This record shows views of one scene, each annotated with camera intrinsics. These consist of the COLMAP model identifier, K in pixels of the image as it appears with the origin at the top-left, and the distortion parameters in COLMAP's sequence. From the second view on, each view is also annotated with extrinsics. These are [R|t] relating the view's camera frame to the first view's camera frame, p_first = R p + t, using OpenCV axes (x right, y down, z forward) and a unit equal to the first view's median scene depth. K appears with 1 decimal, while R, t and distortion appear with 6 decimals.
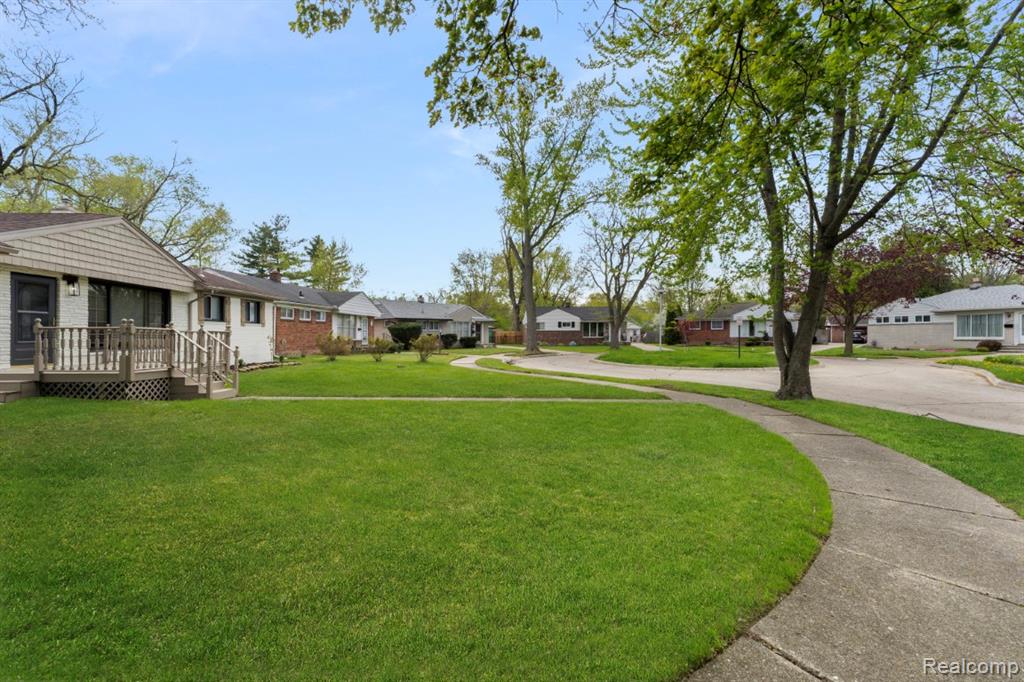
lens RADIAL K [[411.2, 0, 512.0], [0, 411.2, 341.0], [0, 0, 1]] dist [-0.008185, 0.000134]
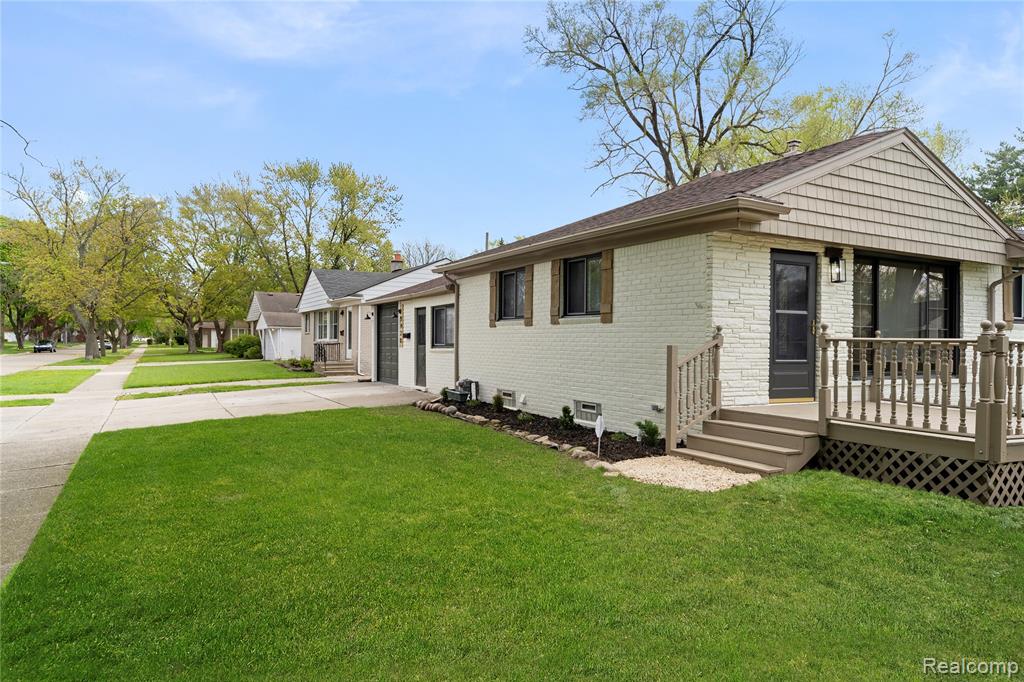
lens RADIAL K [[693.8, 0, 512.2], [0, 693.8, 311.7], [0, 0, 1]] dist [0.000800, -0.006962]
pose [[0.422648, -0.032067, -0.905726, -0.346092], [-0.026222, 0.998523, -0.047588, -0.009361], [0.905914, 0.043863, 0.421183, 0.155413]]
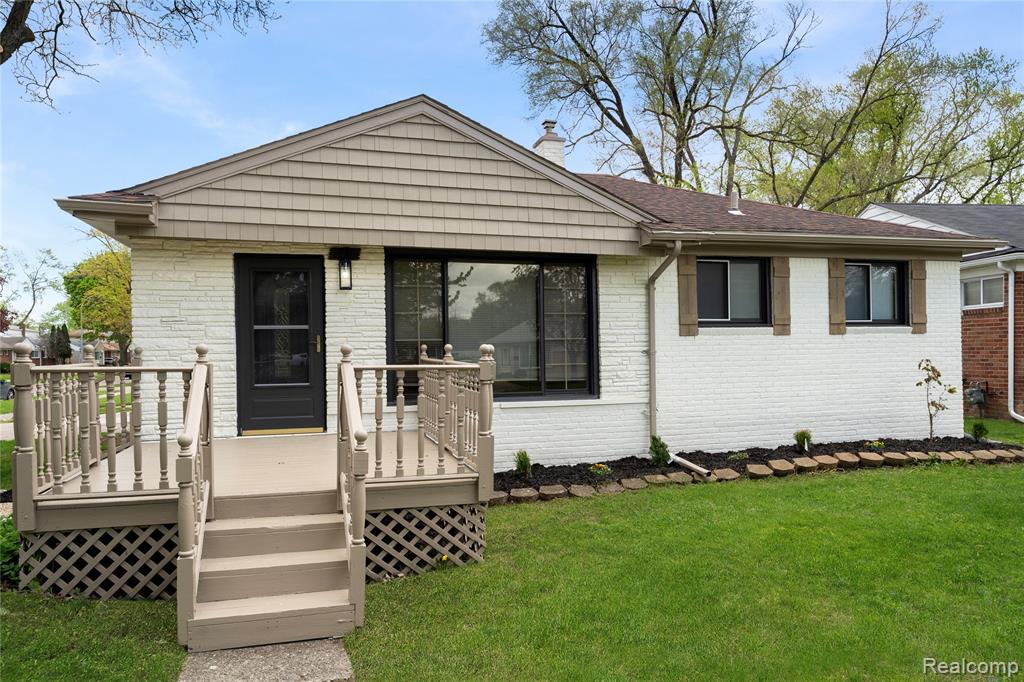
lens RADIAL K [[708.7, 0, 493.0], [0, 708.7, 344.5], [0, 0, 1]] dist [0.004209, 0.001298]
pose [[0.236593, -0.013155, -0.971520, -0.199903], [0.001395, 0.999912, -0.013199, -0.030699], [0.971608, 0.001768, 0.236591, 0.871954]]
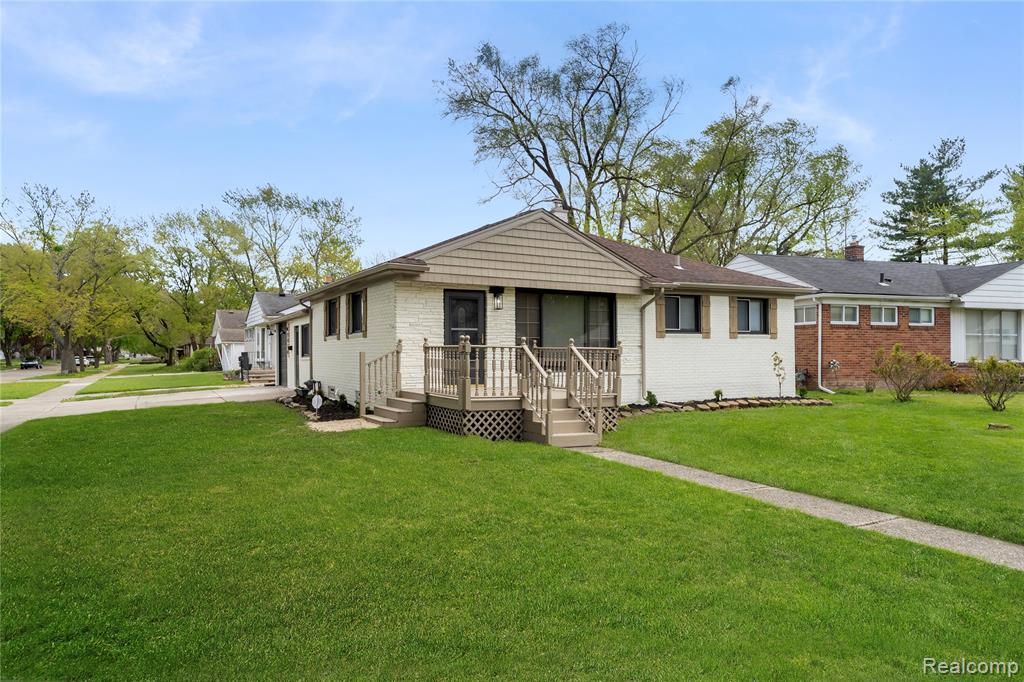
lens RADIAL K [[674.5, 0, 512.0], [0, 674.5, 341.0], [0, 0, 1]] dist [0.033758, 0.003474]
pose [[0.427070, -0.014147, -0.904108, 0.242349], [-0.011069, 0.999721, -0.020872, -0.010159], [0.904151, 0.018922, 0.426794, 0.357954]]
